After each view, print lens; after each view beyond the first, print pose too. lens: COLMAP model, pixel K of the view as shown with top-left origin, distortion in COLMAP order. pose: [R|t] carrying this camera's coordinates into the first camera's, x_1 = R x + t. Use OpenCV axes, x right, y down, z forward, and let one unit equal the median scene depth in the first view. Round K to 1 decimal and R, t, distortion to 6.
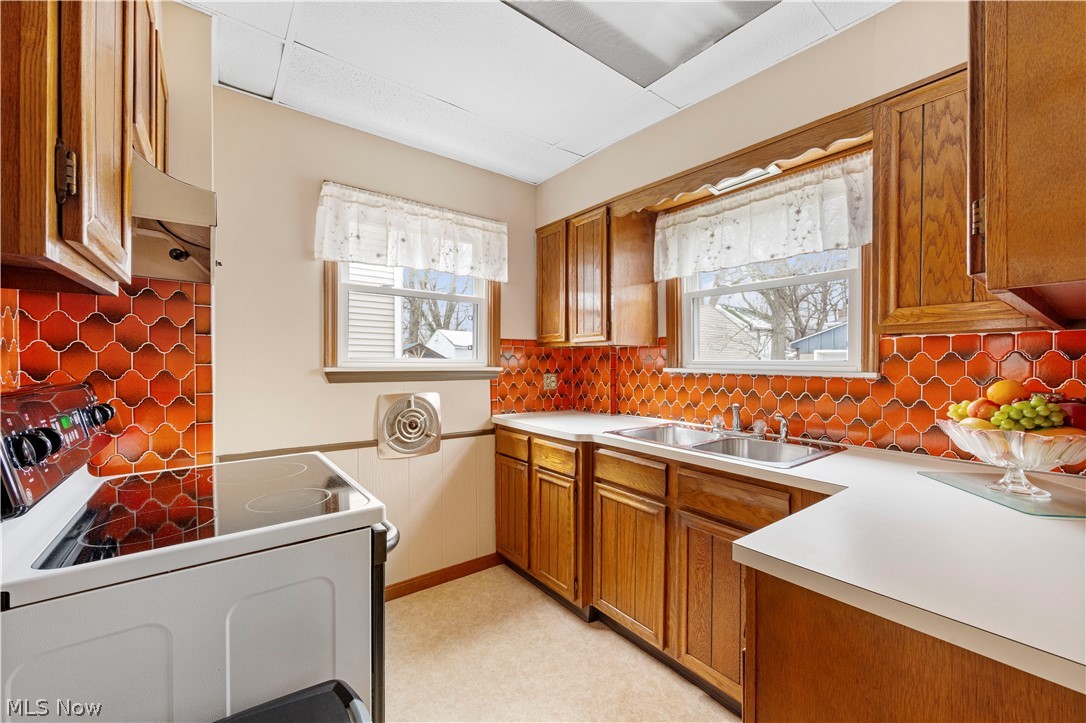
lens RADIAL K [[432.9, 0, 538.3], [0, 432.9, 368.3], [0, 0, 1]] dist [-0.002017, 0.000485]
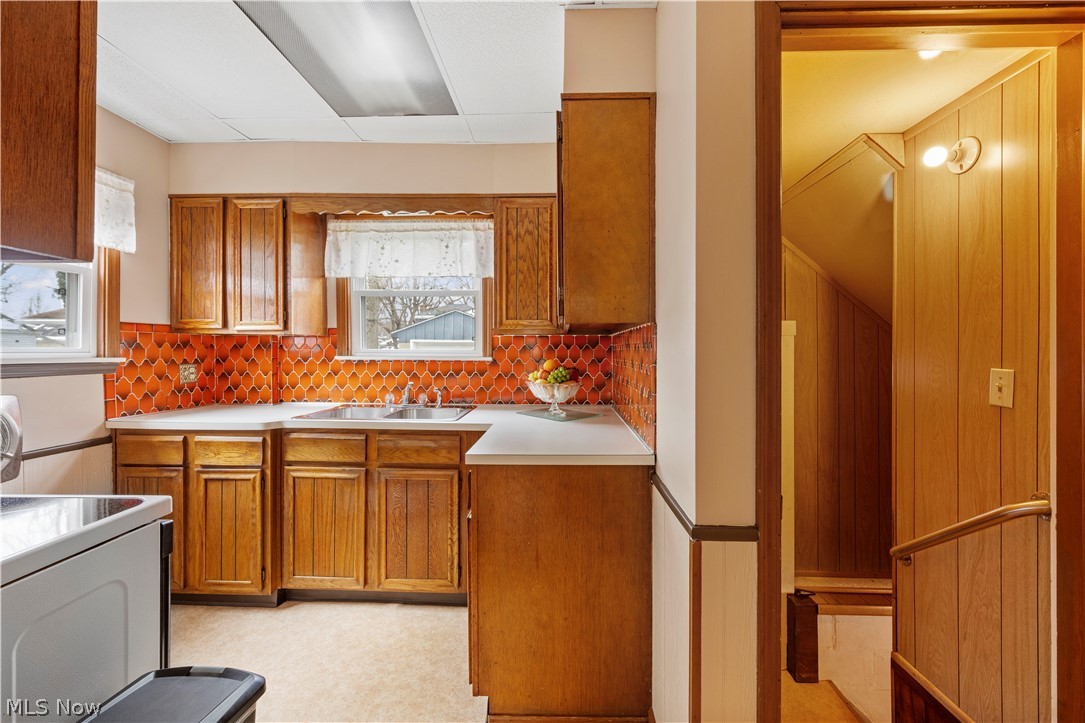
lens RADIAL K [[432.5, 0, 545.4], [0, 432.5, 352.5], [0, 0, 1]] dist [-0.002017, 0.000485]
pose [[0.631899, -0.005159, 0.775034, -0.273874], [0.011807, 0.999926, -0.002971, -0.000351], [-0.774961, 0.011028, 0.631913, -0.141554]]
